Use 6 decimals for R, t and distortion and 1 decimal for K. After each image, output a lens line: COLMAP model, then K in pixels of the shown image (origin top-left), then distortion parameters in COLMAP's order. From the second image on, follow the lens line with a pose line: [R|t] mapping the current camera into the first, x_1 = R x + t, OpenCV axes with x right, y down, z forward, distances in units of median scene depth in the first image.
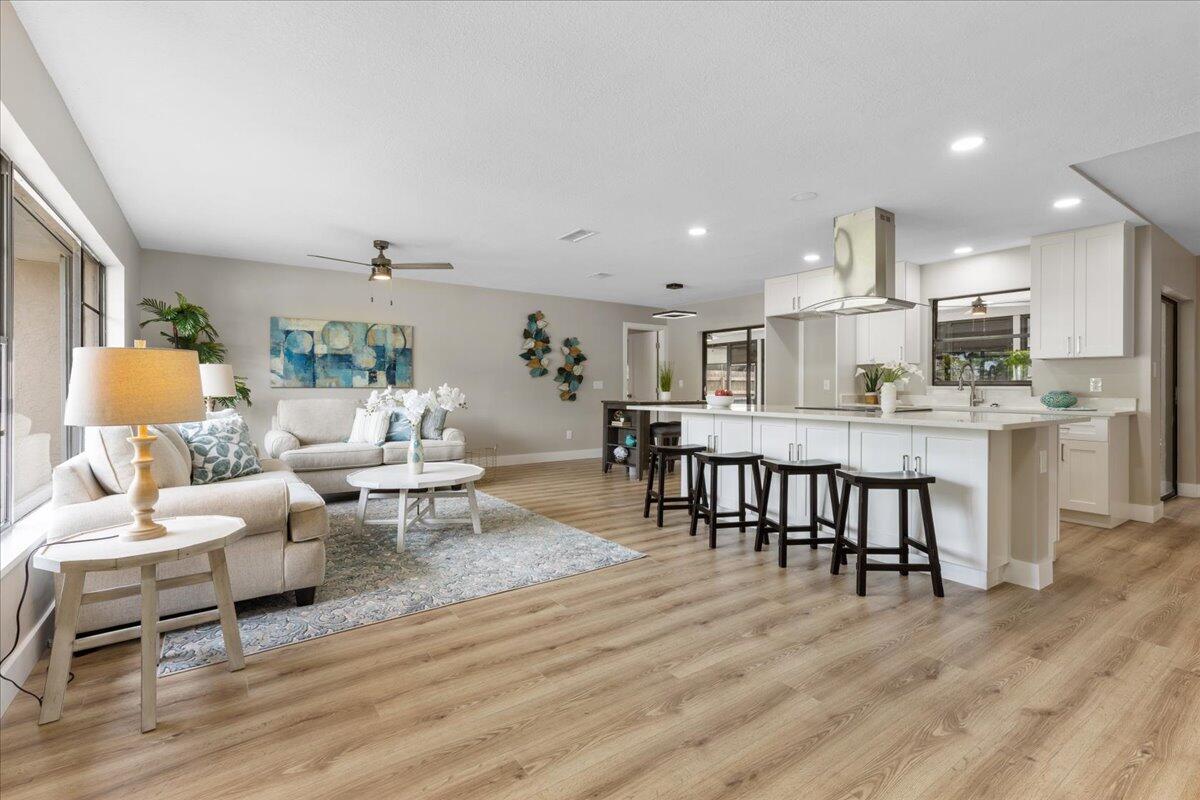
lens RADIAL K [[542.8, 0, 594.1], [0, 542.8, 388.3], [0, 0, 1]] dist [0.002068, 0.000209]
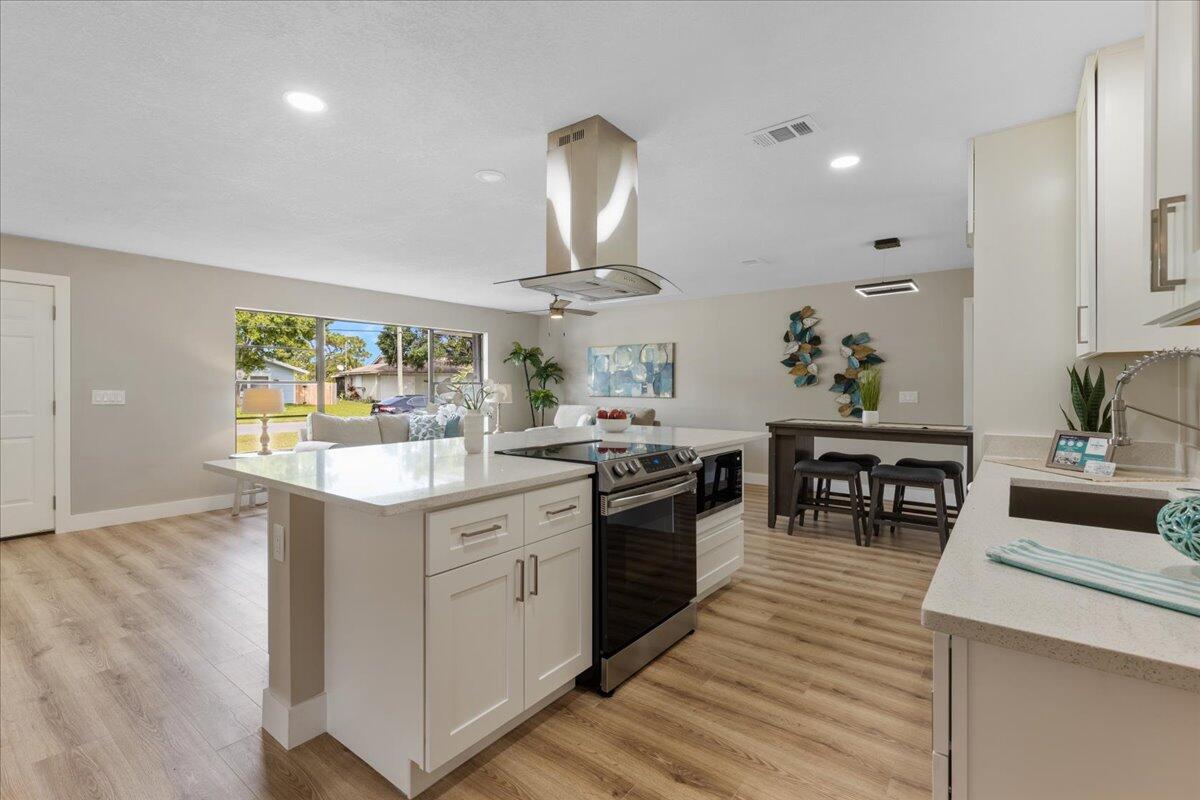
lens RADIAL K [[542.8, 0, 594.1], [0, 542.8, 388.3], [0, 0, 1]] dist [0.002068, 0.000209]
pose [[0.301233, 0.000688, -0.953550, 0.736649], [-0.001077, 0.999999, 0.000382, -0.022527], [0.953550, 0.000912, 0.301234, 0.552734]]
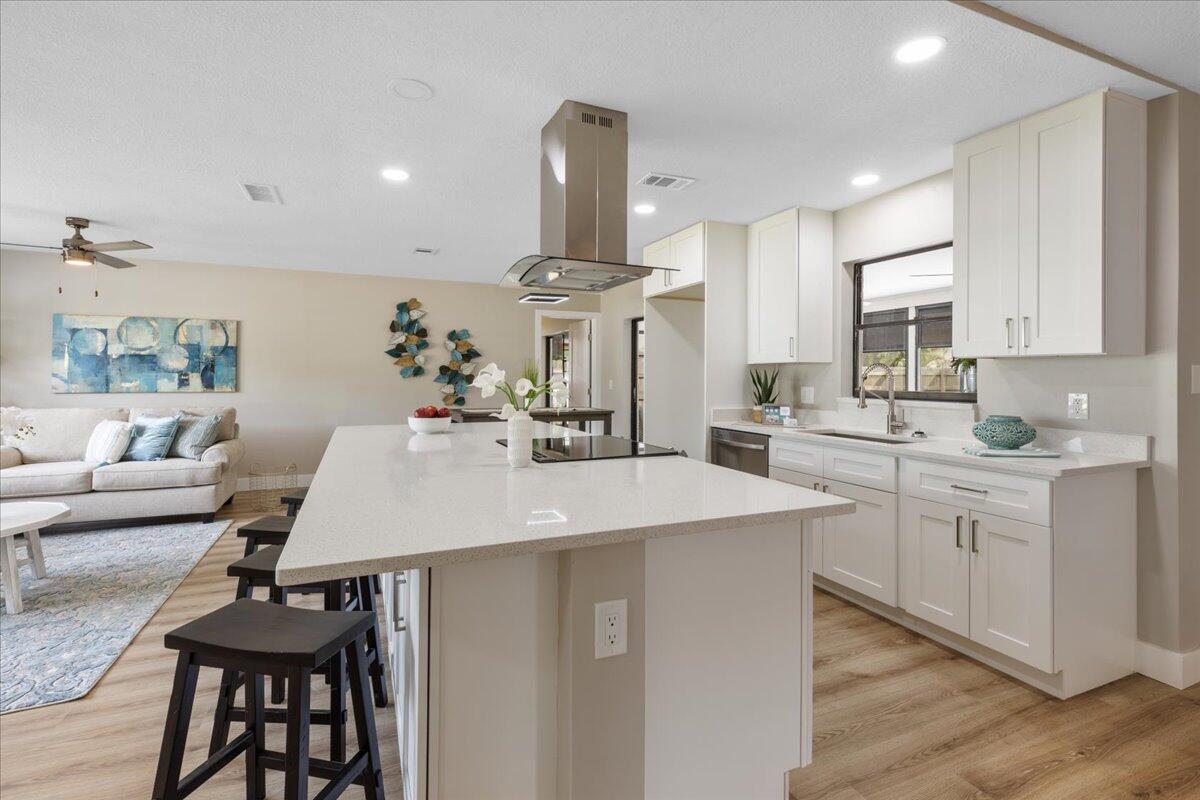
lens RADIAL K [[550.0, 0, 593.0], [0, 550.0, 373.1], [0, 0, 1]] dist [0.001811, 0.000082]
pose [[0.979401, -0.001478, -0.201918, 0.427625], [-0.000150, 0.999968, -0.008045, -0.025984], [0.201923, 0.007909, 0.979369, 0.281360]]
